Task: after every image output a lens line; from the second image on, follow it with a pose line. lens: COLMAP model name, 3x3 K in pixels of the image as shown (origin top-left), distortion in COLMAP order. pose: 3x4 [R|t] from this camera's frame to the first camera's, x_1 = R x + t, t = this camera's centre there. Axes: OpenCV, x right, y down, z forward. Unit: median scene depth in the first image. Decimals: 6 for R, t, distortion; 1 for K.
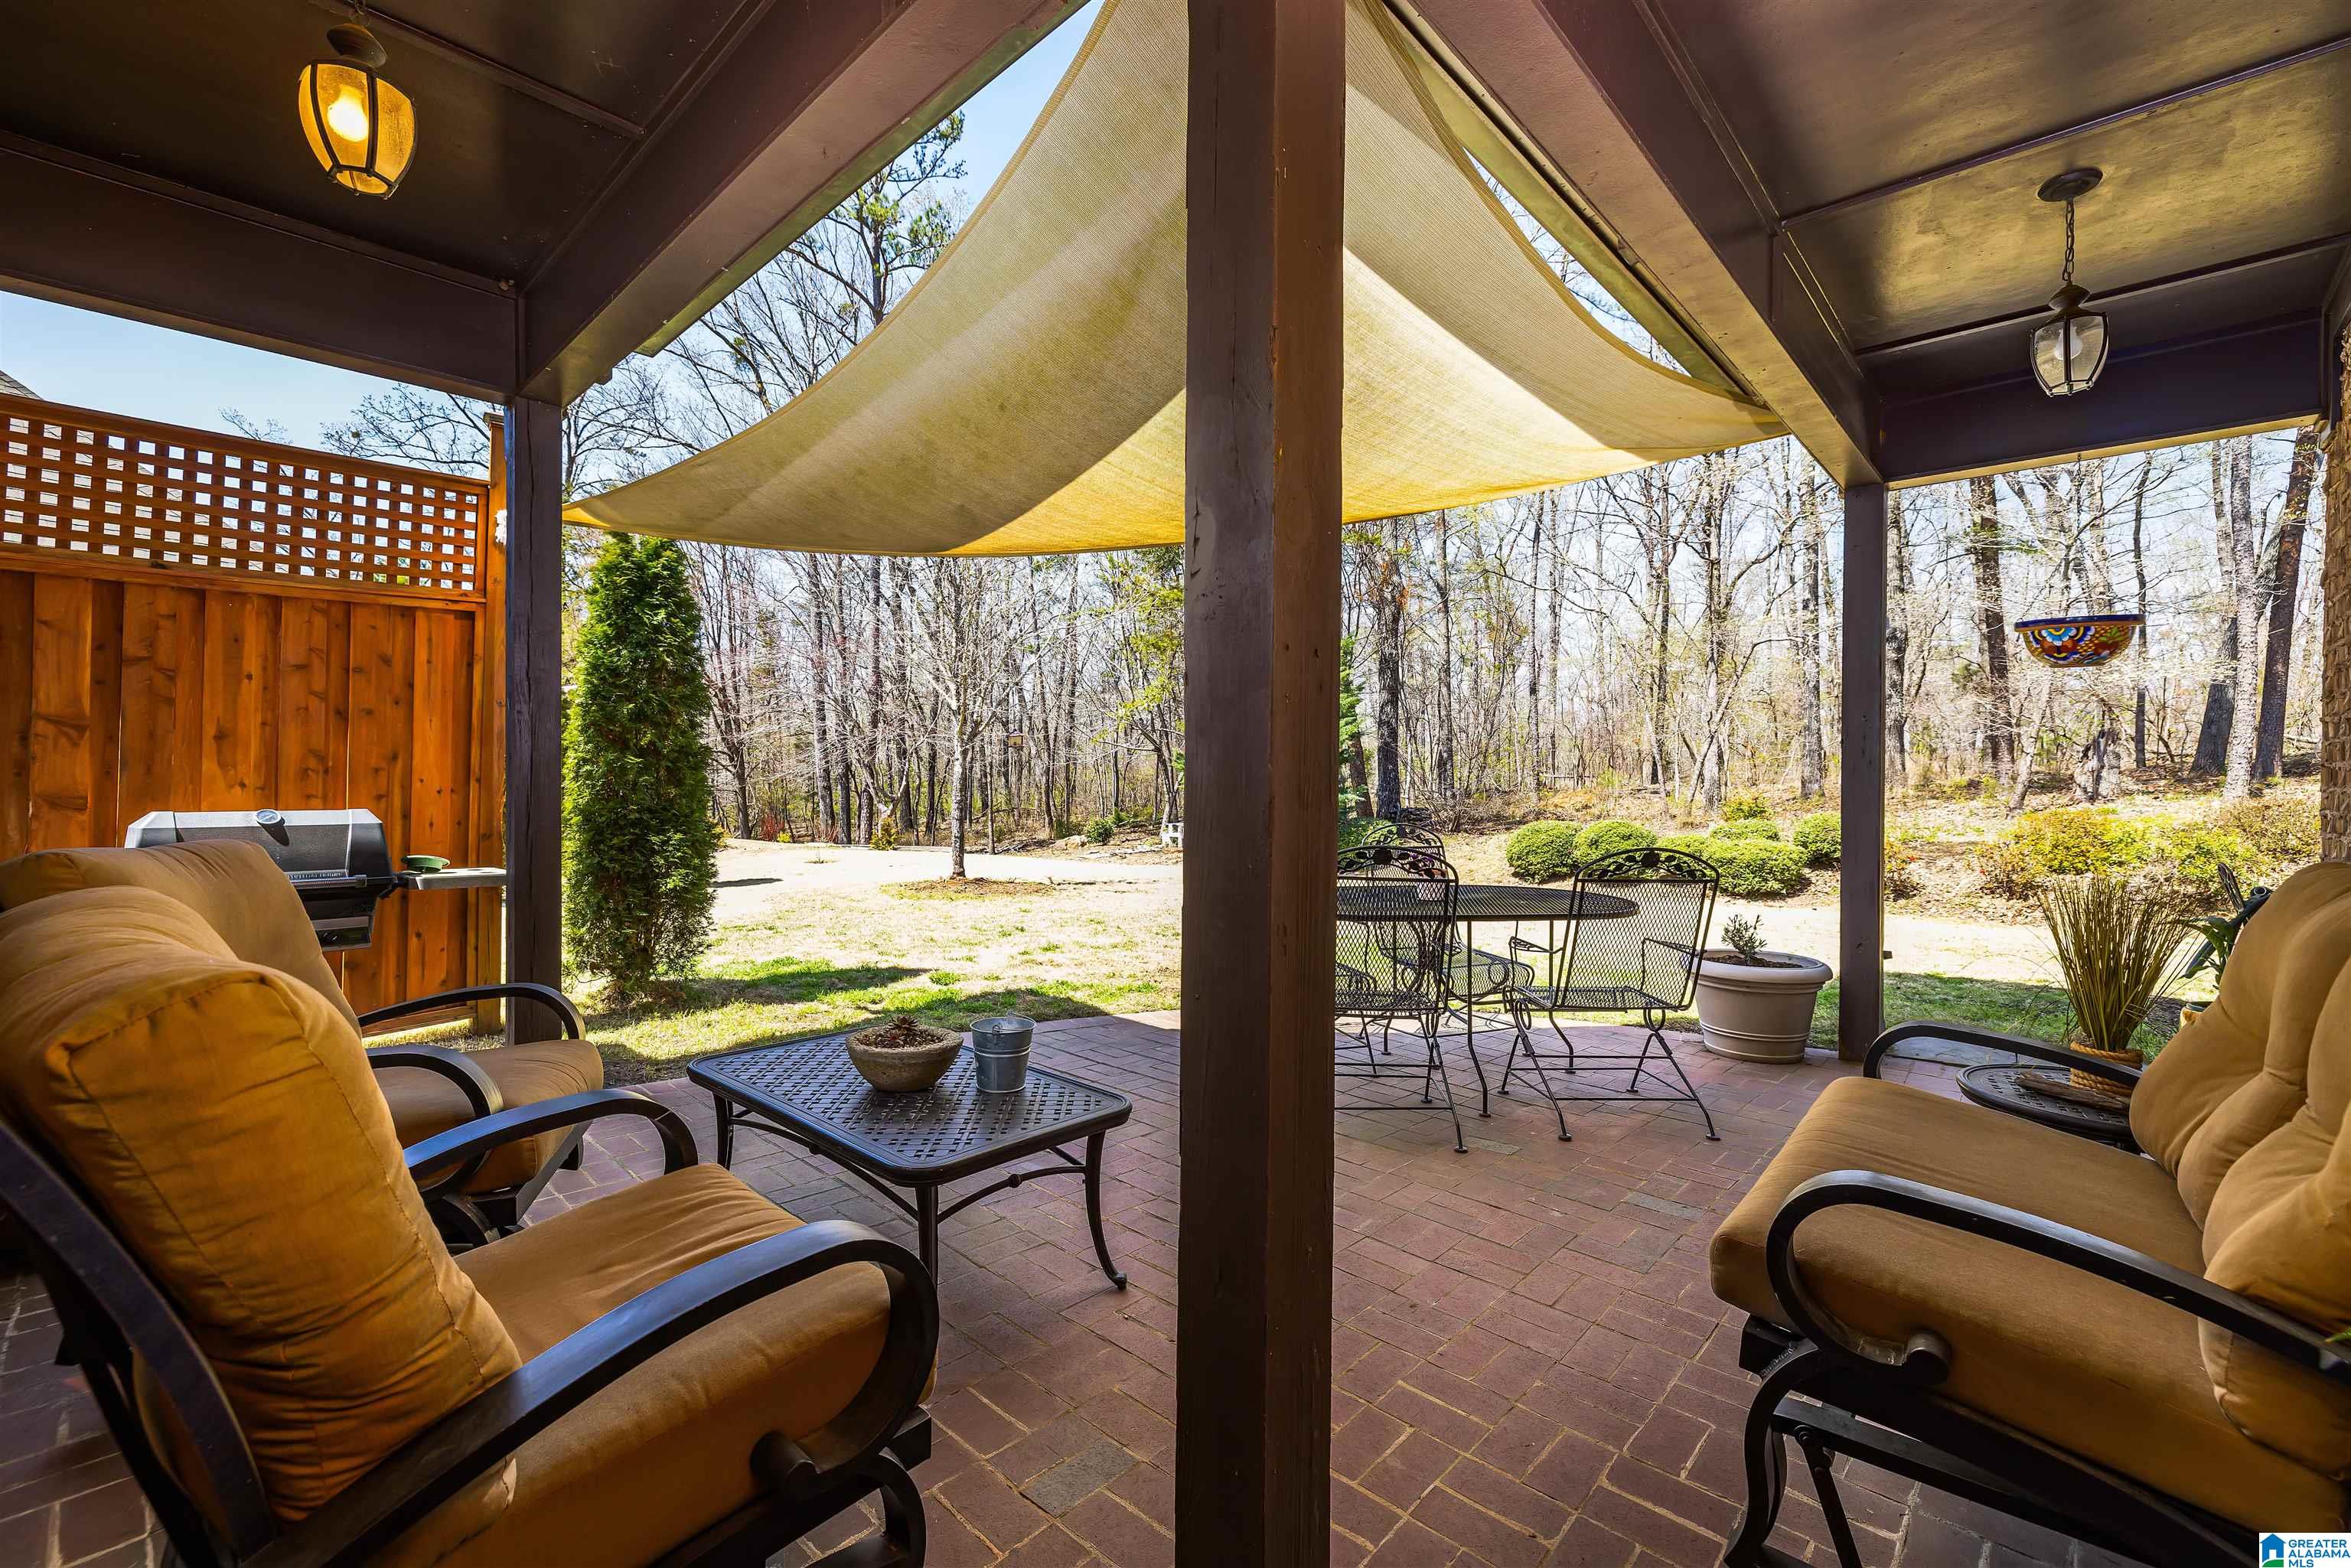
lens RADIAL K [[987.2, 0, 1173.4], [0, 987.2, 782.6], [0, 0, 1]] dist [0.000239, -0.001274]
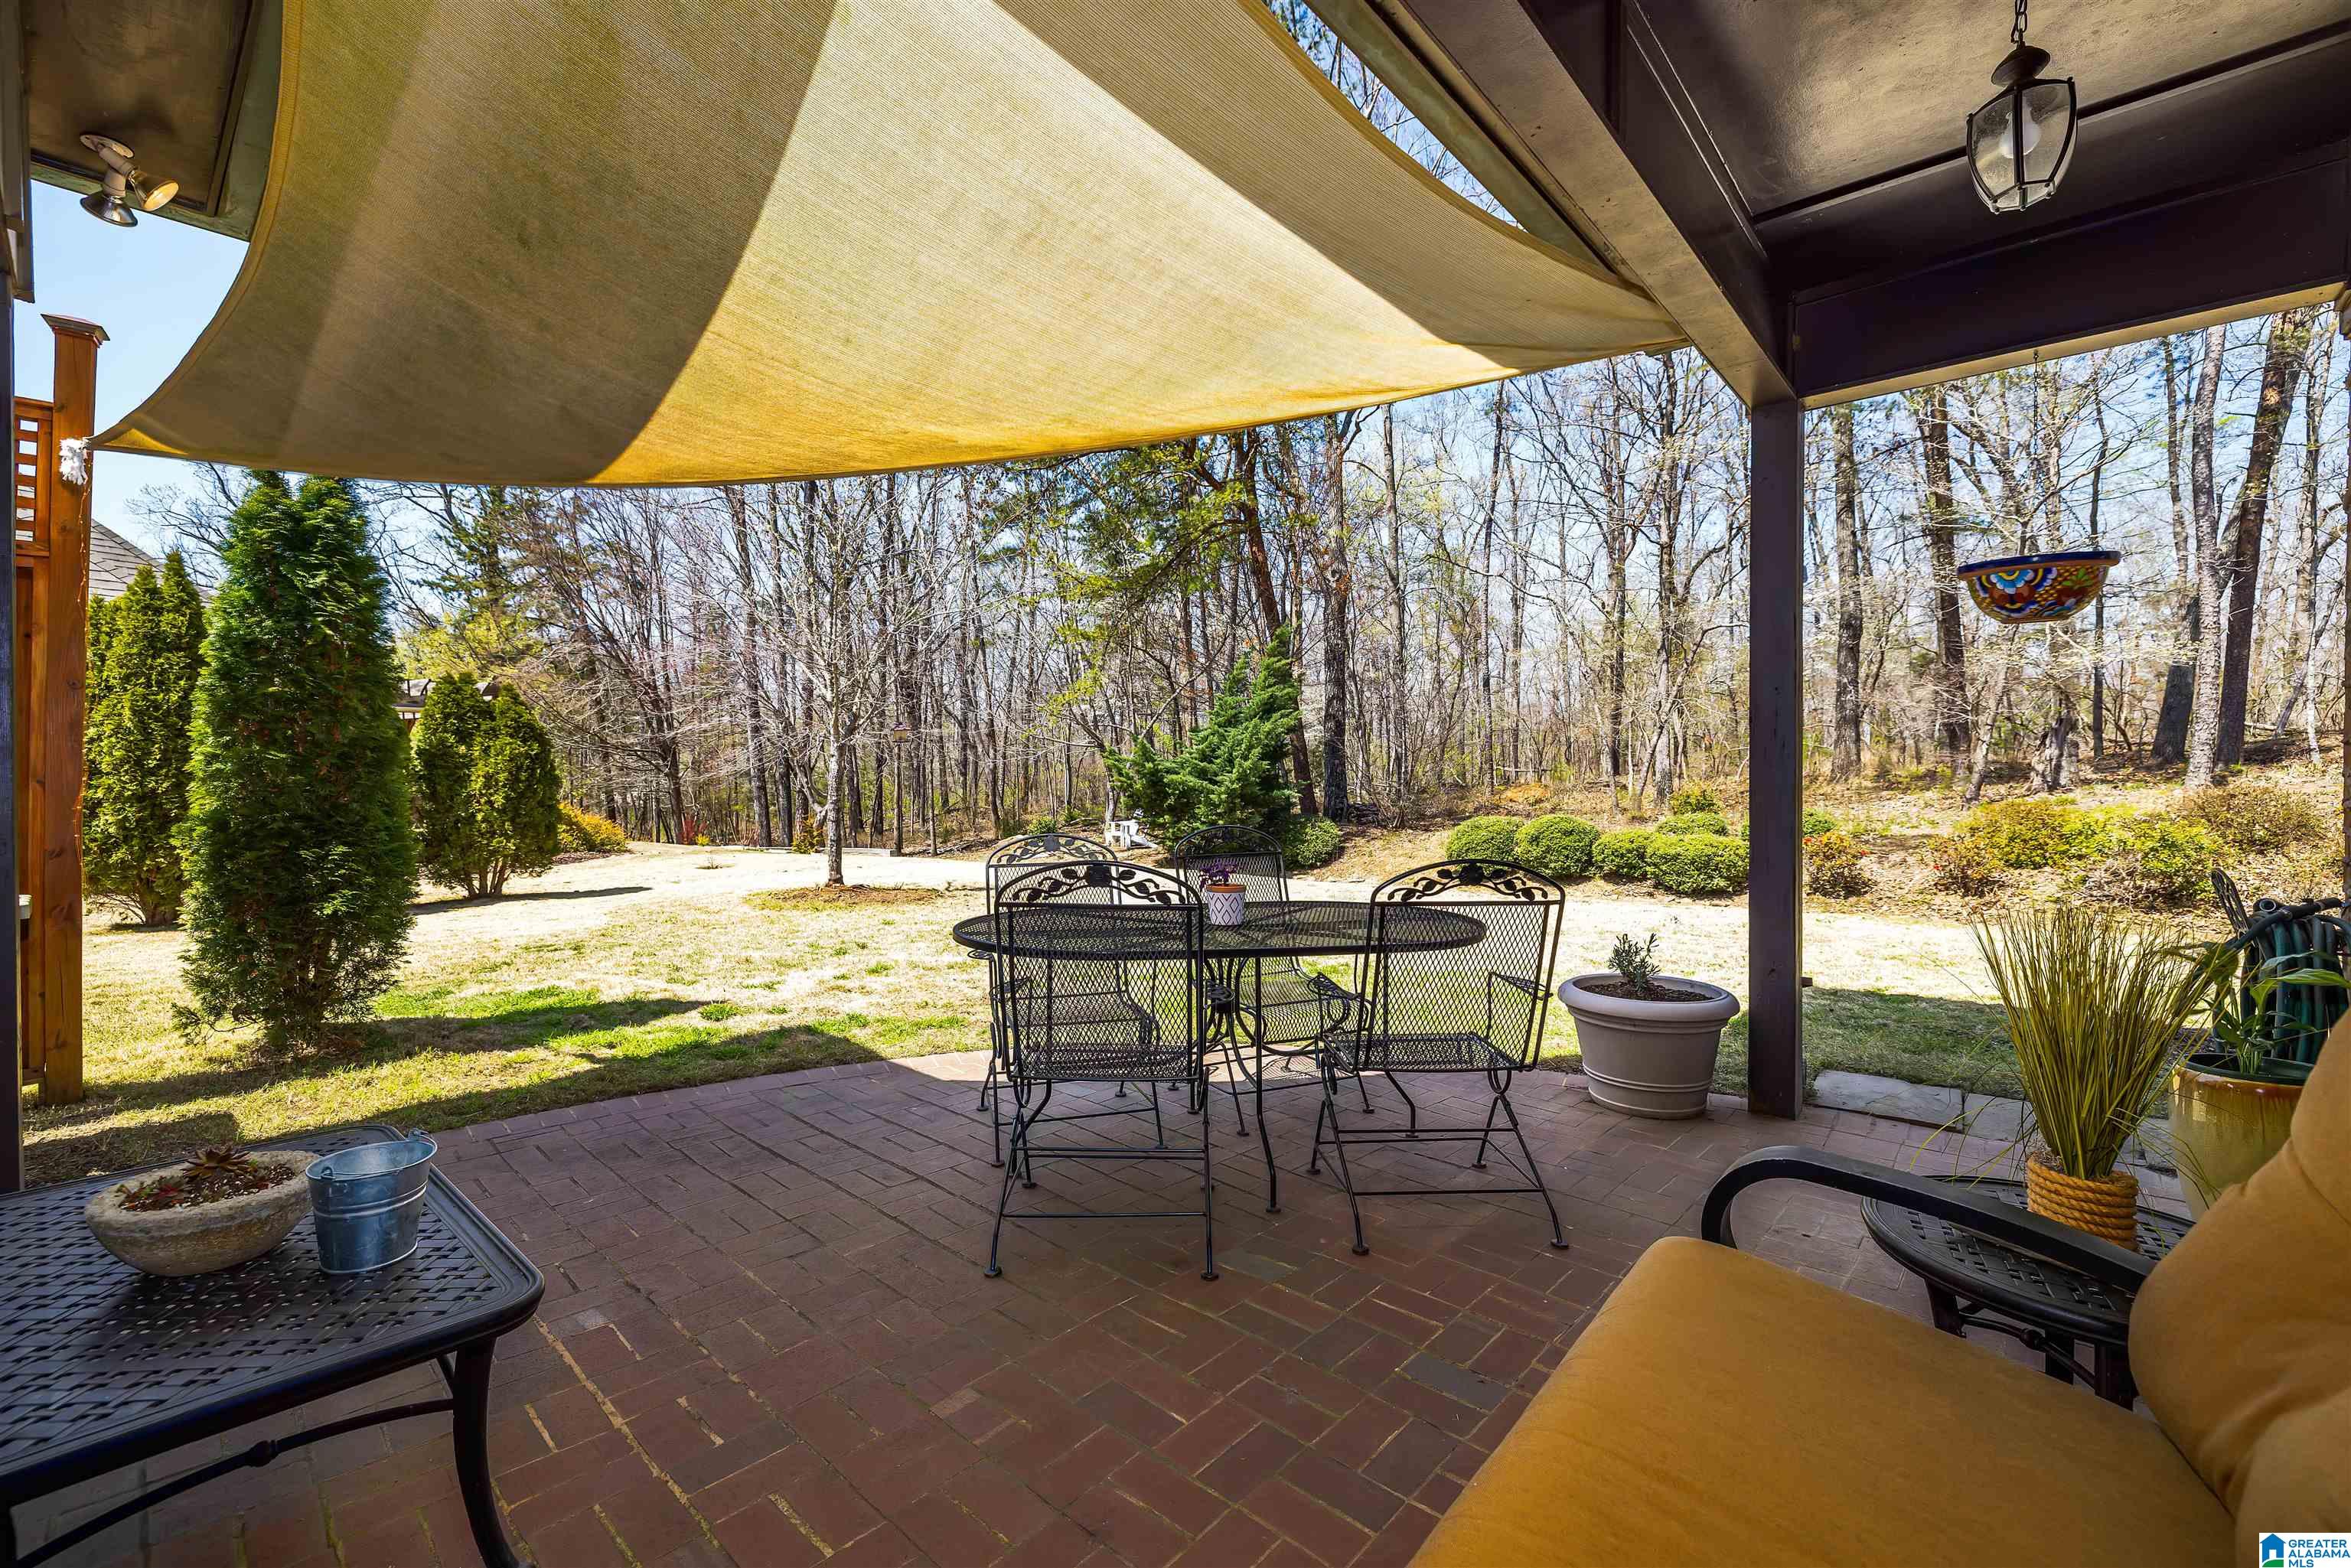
lens RADIAL K [[987.2, 0, 1169.6], [0, 987.2, 784.8], [0, 0, 1]] dist [0.000239, -0.001274]
pose [[0.999726, -0.008372, 0.021880, 0.071949], [0.008263, 0.999953, 0.005075, 0.001369], [-0.021921, -0.004893, 0.999748, 0.078690]]
